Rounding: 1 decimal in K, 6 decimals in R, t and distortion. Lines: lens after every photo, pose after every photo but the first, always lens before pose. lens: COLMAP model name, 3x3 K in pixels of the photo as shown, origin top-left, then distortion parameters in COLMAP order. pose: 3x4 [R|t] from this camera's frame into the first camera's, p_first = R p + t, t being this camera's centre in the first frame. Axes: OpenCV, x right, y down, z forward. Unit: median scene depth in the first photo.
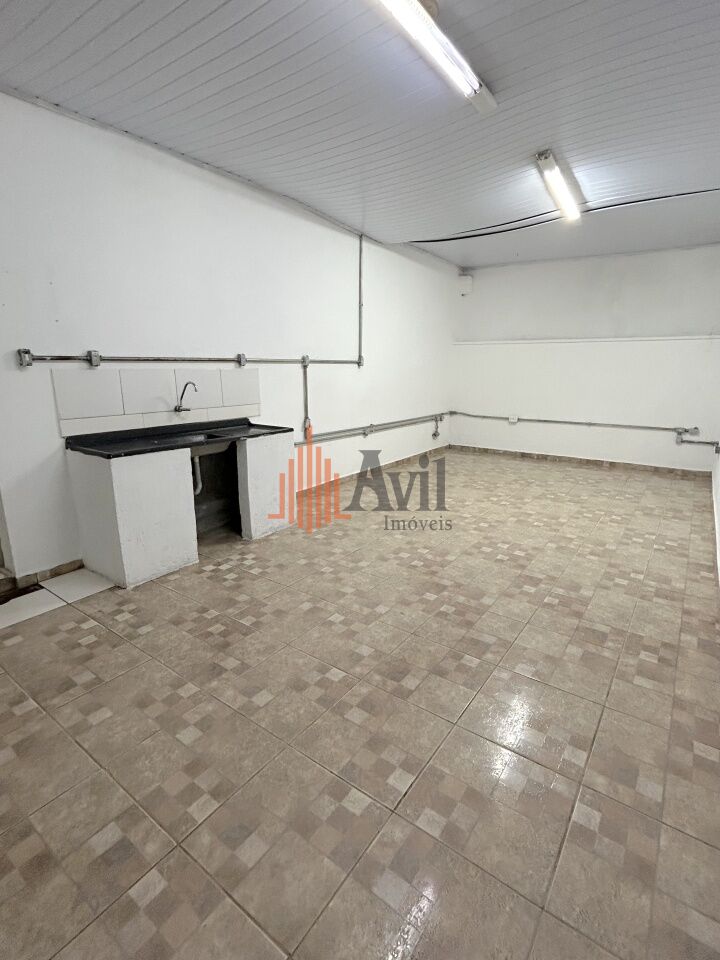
lens RADIAL K [[459.0, 0, 367.4], [0, 459.0, 476.1], [0, 0, 1]] dist [0.004620, -0.000597]
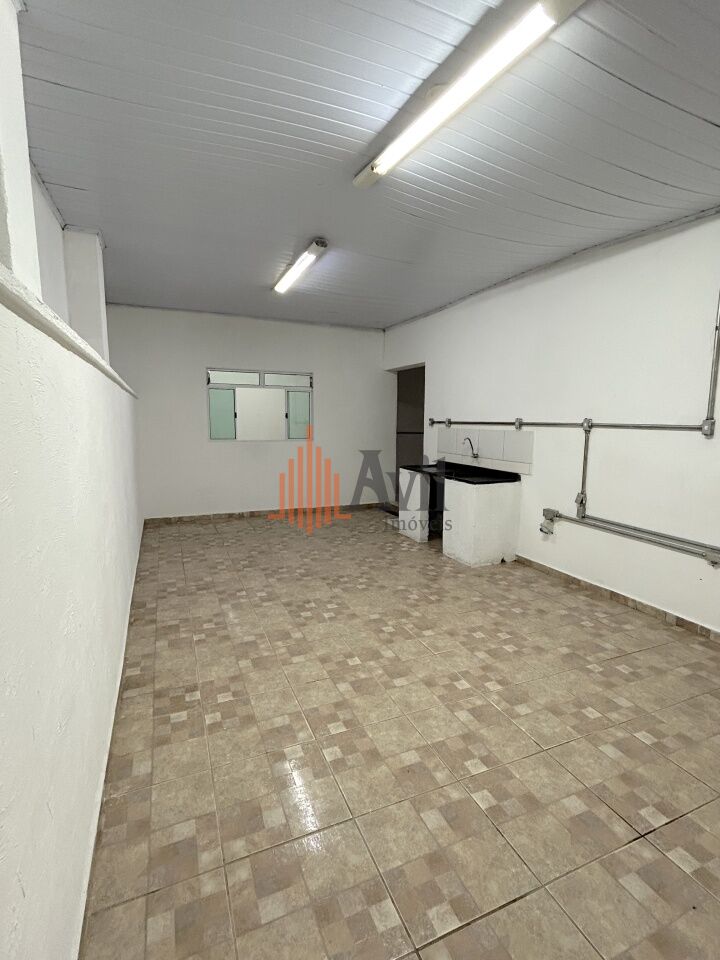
lens RADIAL K [[459.0, 0, 356.0], [0, 459.0, 479.5], [0, 0, 1]] dist [0.004620, -0.000597]
pose [[-0.523584, 0.104234, -0.845574, 1.026160], [-0.211810, 0.945402, 0.247694, -0.354724], [0.825225, 0.308790, -0.472919, 1.392045]]
